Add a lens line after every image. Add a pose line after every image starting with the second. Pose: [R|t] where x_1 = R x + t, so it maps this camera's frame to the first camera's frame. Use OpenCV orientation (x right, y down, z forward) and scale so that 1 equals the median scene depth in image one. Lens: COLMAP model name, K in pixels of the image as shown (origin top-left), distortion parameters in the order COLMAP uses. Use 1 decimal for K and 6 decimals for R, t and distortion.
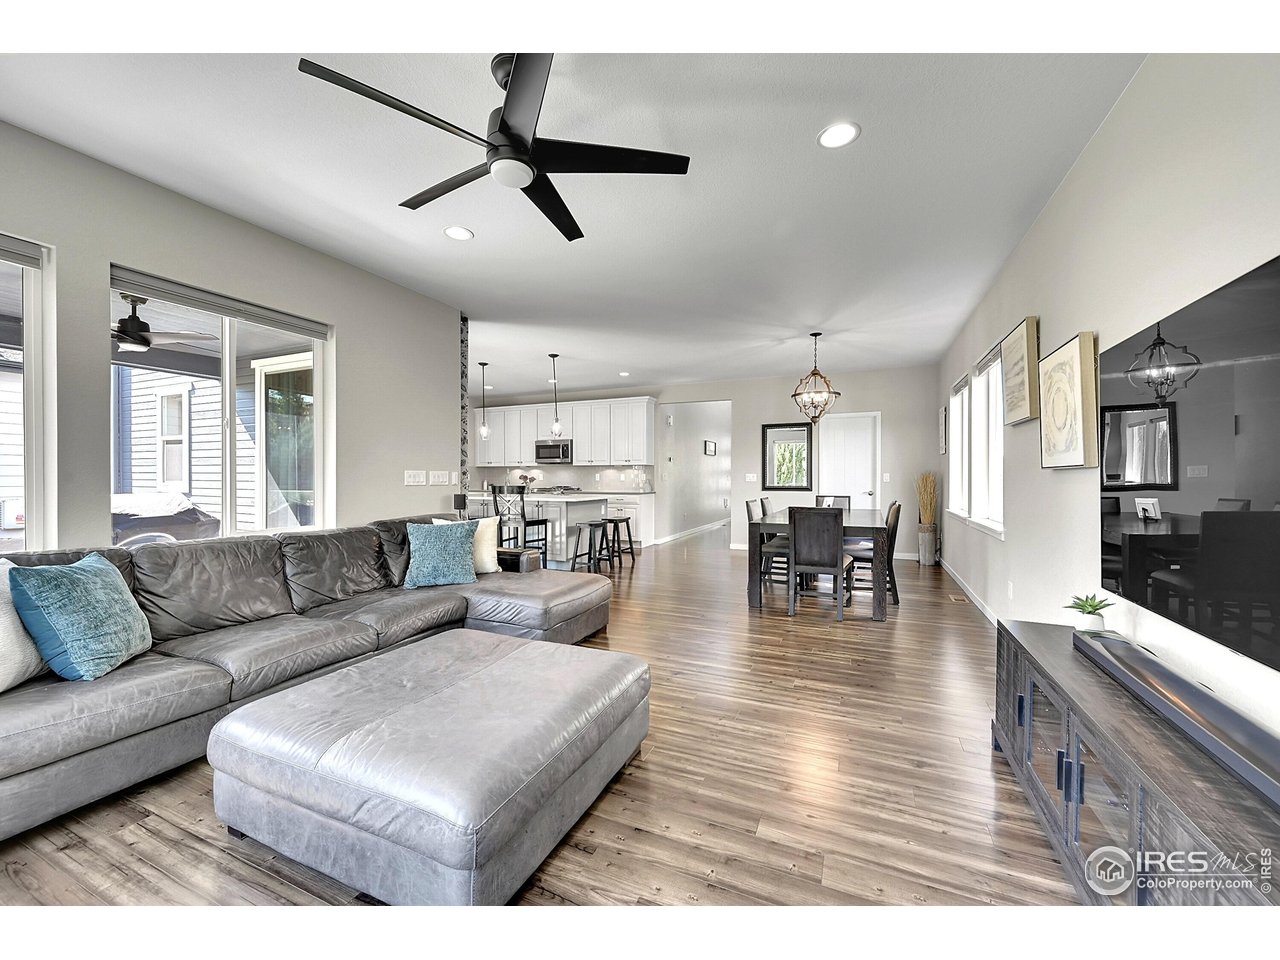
lens RADIAL K [[505.0, 0, 635.6], [0, 505.0, 479.5], [0, 0, 1]] dist [-0.001992, -0.000030]
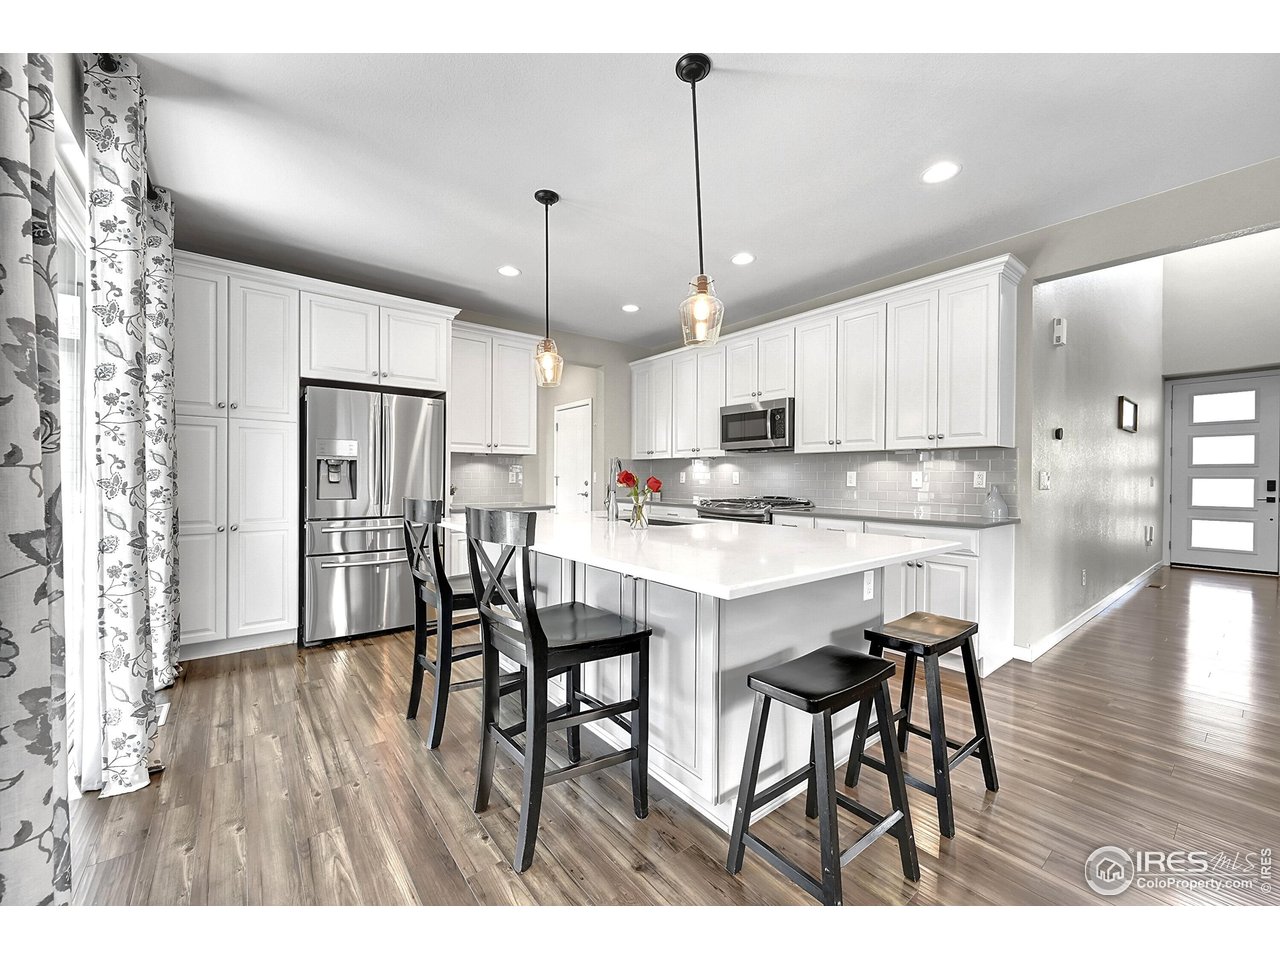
lens RADIAL K [[505.0, 0, 635.6], [0, 505.0, 479.5], [0, 0, 1]] dist [-0.001992, -0.000030]
pose [[0.884869, 0.007685, -0.465776, -0.038331], [-0.008796, 0.999961, -0.000210, -0.002476], [0.465757, 0.004283, 0.884902, 0.541019]]
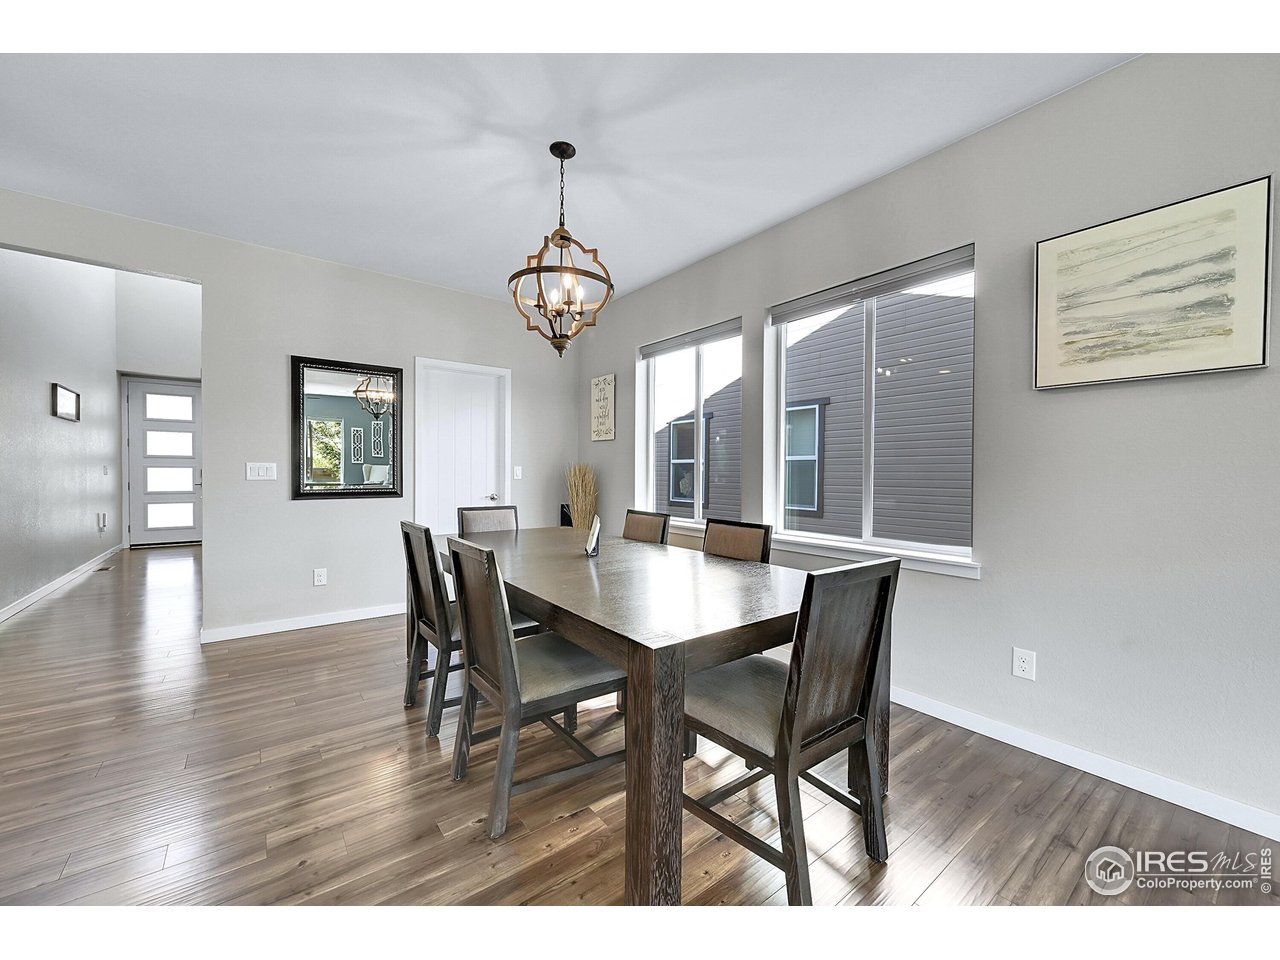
lens RADIAL K [[505.0, 0, 635.6], [0, 505.0, 479.5], [0, 0, 1]] dist [-0.001992, -0.000030]
pose [[0.479239, -0.007402, 0.877653, -0.002473], [-0.002414, 0.999950, 0.009752, -0.001322], [-0.877681, -0.006792, 0.479197, 0.461828]]
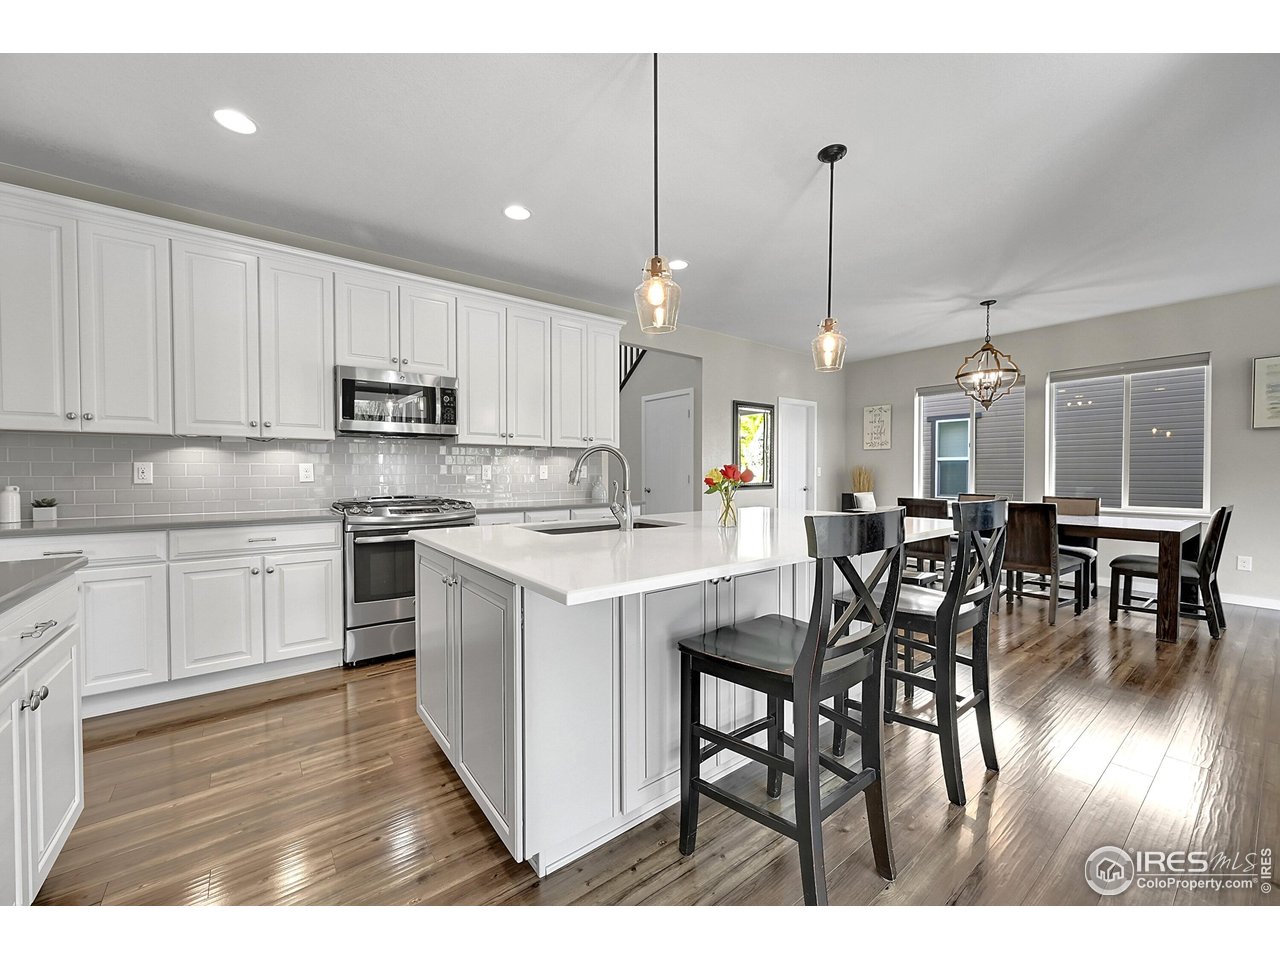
lens RADIAL K [[505.0, 0, 635.6], [0, 505.0, 479.5], [0, 0, 1]] dist [-0.001992, -0.000030]
pose [[0.478453, -0.015020, 0.877985, -0.426462], [0.006869, 0.999887, 0.013363, -0.003656], [-0.878087, -0.000363, 0.478502, 0.706465]]
